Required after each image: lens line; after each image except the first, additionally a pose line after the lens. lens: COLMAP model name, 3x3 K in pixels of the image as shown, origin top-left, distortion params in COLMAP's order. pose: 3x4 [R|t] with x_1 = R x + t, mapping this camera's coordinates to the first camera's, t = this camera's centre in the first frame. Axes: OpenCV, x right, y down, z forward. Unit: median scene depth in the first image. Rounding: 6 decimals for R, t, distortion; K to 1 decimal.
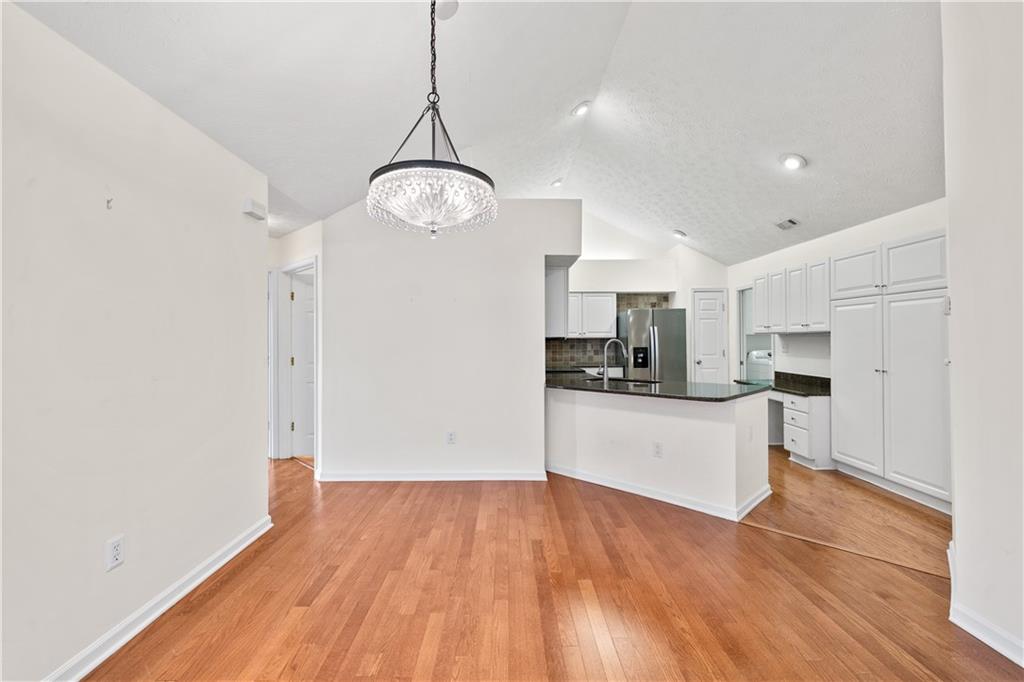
lens RADIAL K [[443.8, 0, 507.8], [0, 443.8, 336.6], [0, 0, 1]] dist [0.000950, -0.000399]
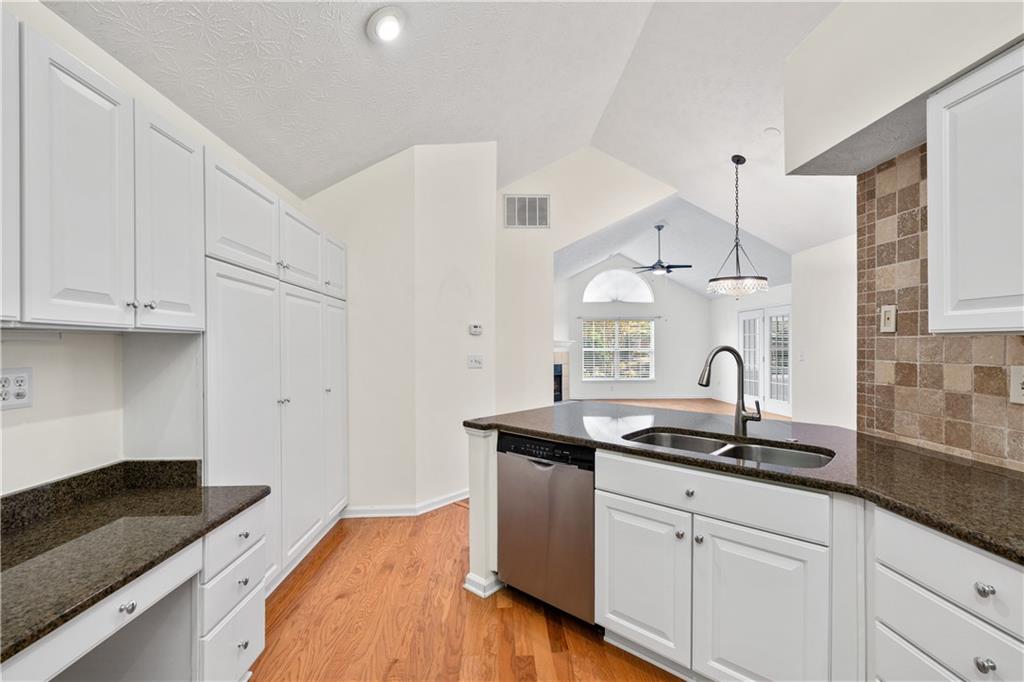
lens RADIAL K [[443.8, 0, 509.6], [0, 443.8, 344.2], [0, 0, 1]] dist [0.000950, -0.000399]
pose [[-0.999682, 0.010809, -0.022768, 0.341974], [0.011125, 0.999843, -0.013775, 0.006105], [0.022616, -0.014024, -0.999646, 1.045751]]
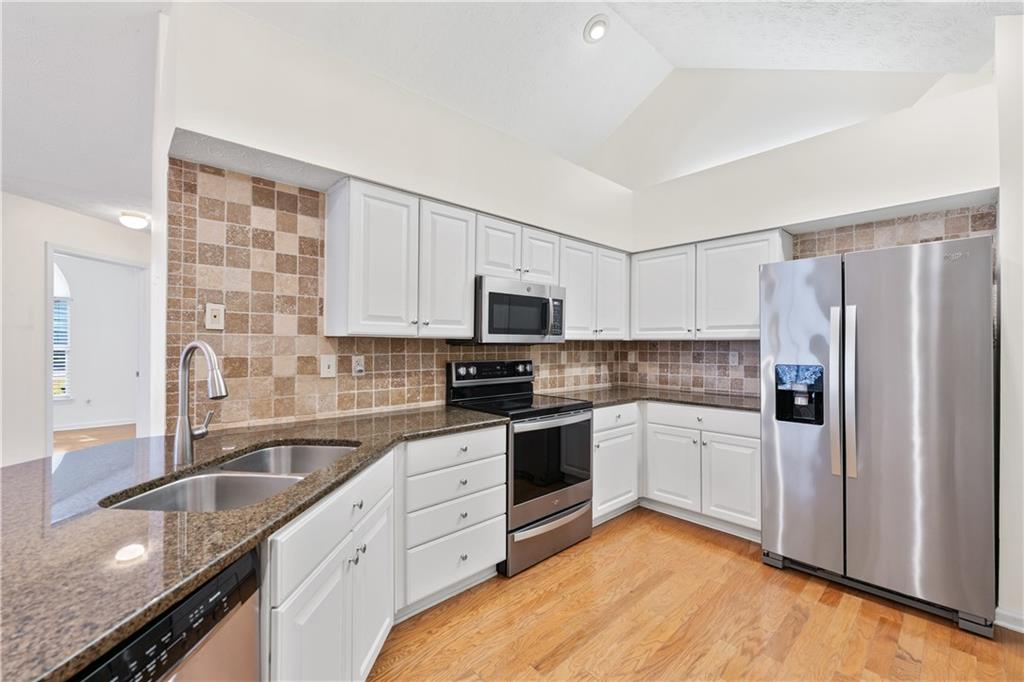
lens RADIAL K [[424.8, 0, 510.7], [0, 424.8, 343.2], [0, 0, 1]] dist [-0.000388, -0.000064]
pose [[0.673230, 0.007076, -0.739399, 0.453949], [0.000013, 0.999954, 0.009581, 0.003589], [0.739433, -0.006460, 0.673199, 0.678759]]
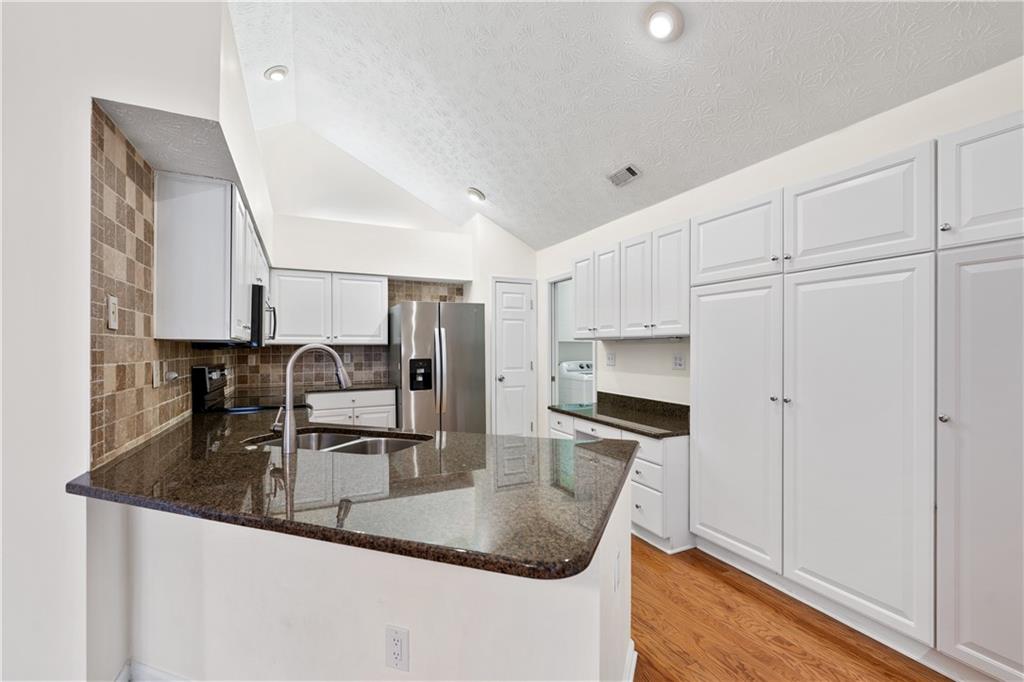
lens RADIAL K [[443.8, 0, 513.5], [0, 443.8, 348.3], [0, 0, 1]] dist [0.000950, -0.000399]
pose [[0.906366, 0.003573, 0.422478, 0.165340], [-0.006601, 0.999962, 0.005704, 0.004411], [-0.422442, -0.007958, 0.906355, 0.389142]]
